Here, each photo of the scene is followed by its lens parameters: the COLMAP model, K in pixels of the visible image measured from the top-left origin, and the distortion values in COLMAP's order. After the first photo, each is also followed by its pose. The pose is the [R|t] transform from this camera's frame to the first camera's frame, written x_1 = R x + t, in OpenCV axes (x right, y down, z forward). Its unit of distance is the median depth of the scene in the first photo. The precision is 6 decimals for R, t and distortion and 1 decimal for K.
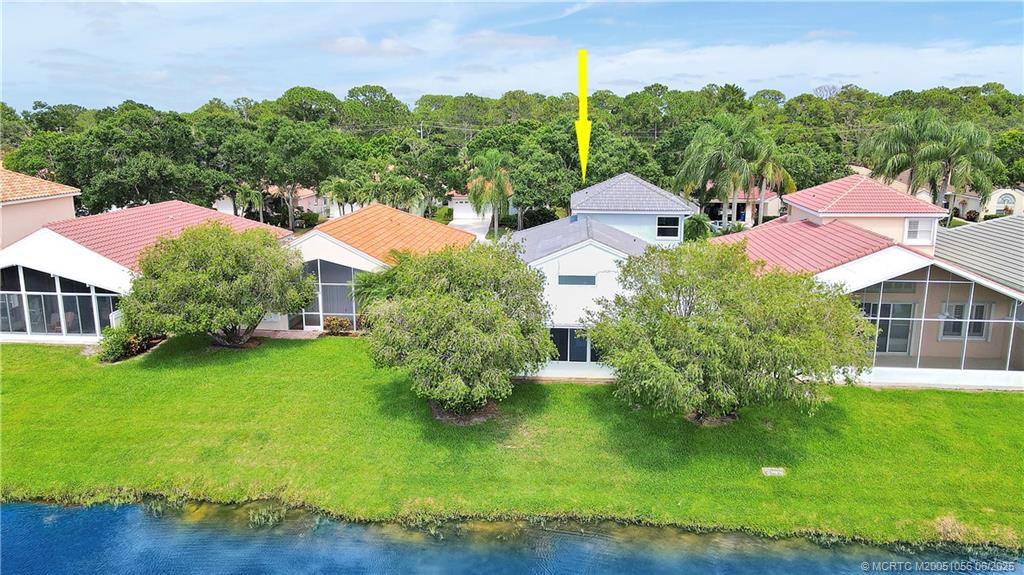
lens RADIAL K [[762.3, 0, 512.0], [0, 762.3, 287.5], [0, 0, 1]] dist [0.007565, 0.003617]
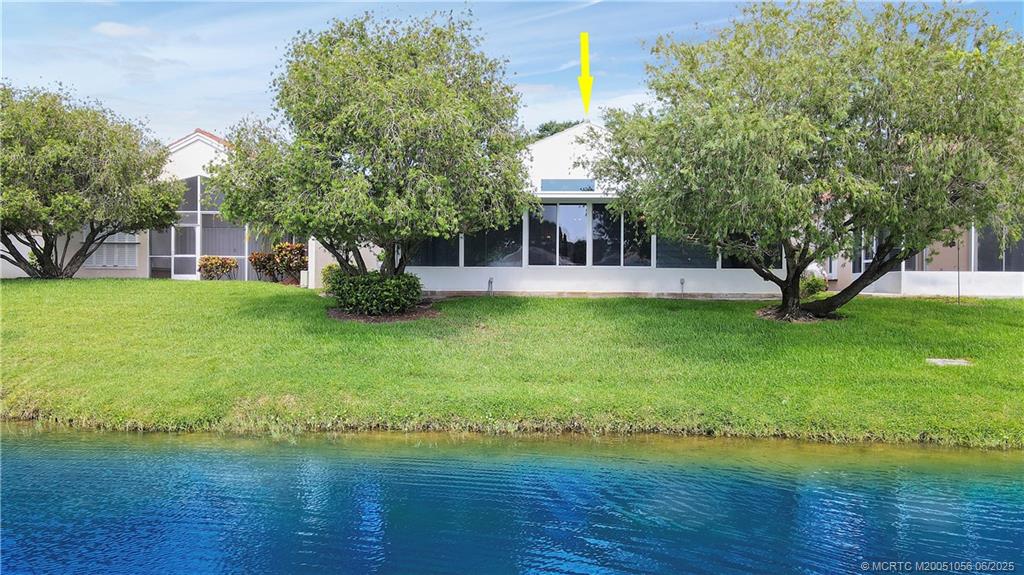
lens RADIAL K [[762.3, 0, 512.0], [0, 762.3, 287.5], [0, 0, 1]] dist [0.007565, 0.003617]
pose [[0.999681, 0.008670, 0.023733, 0.023026], [-0.003665, 0.979108, -0.203309, 0.262845], [-0.025000, 0.203158, 0.978827, 0.418345]]
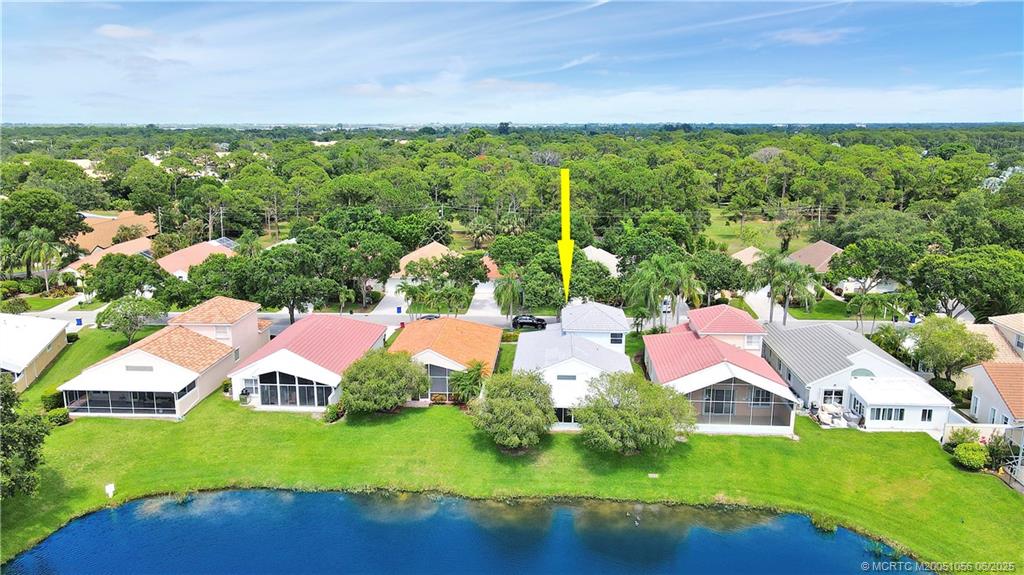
lens RADIAL K [[753.9, 0, 512.0], [0, 753.9, 287.5], [0, 0, 1]] dist [-0.012301, -0.002580]
pose [[0.999735, -0.003886, 0.022709, -0.116391], [0.003940, 0.999989, -0.002343, -0.283573], [-0.022699, 0.002431, 0.999739, -1.108721]]
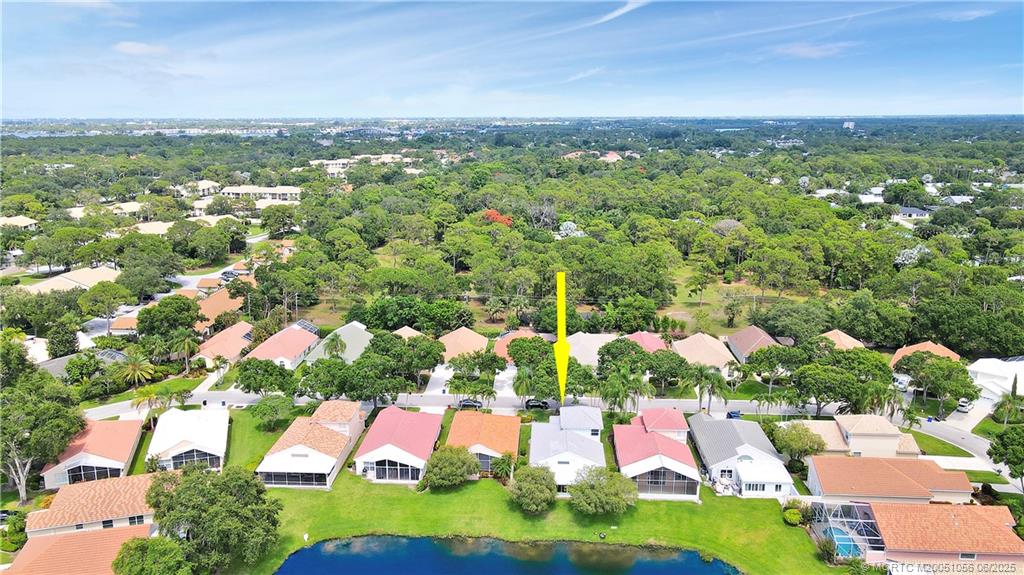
lens RADIAL K [[740.2, 0, 505.6], [0, 740.2, 271.2], [0, 0, 1]] dist [-0.035109, 0.000423]
pose [[0.999779, -0.004731, 0.020487, -0.260181], [0.005133, 0.999795, -0.019603, -0.904229], [-0.020390, 0.019704, 0.999598, -2.521881]]
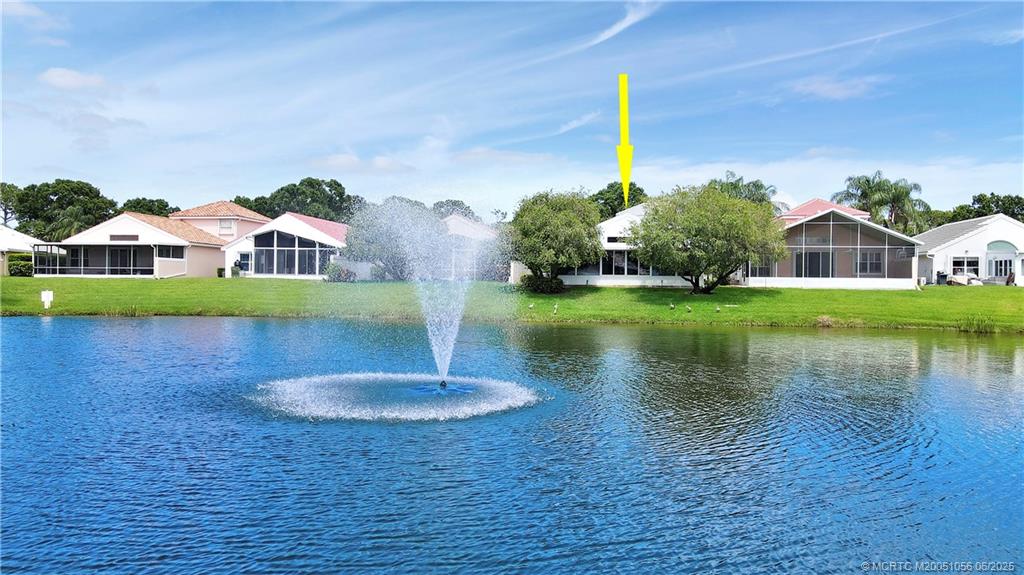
lens RADIAL K [[753.9, 0, 512.0], [0, 753.9, 287.5], [0, 0, 1]] dist [-0.012301, -0.002580]
pose [[0.997557, 0.012271, -0.068772, -0.033743], [-0.025848, 0.979421, -0.200168, 0.487233], [0.064900, 0.201457, 0.977345, -0.627236]]
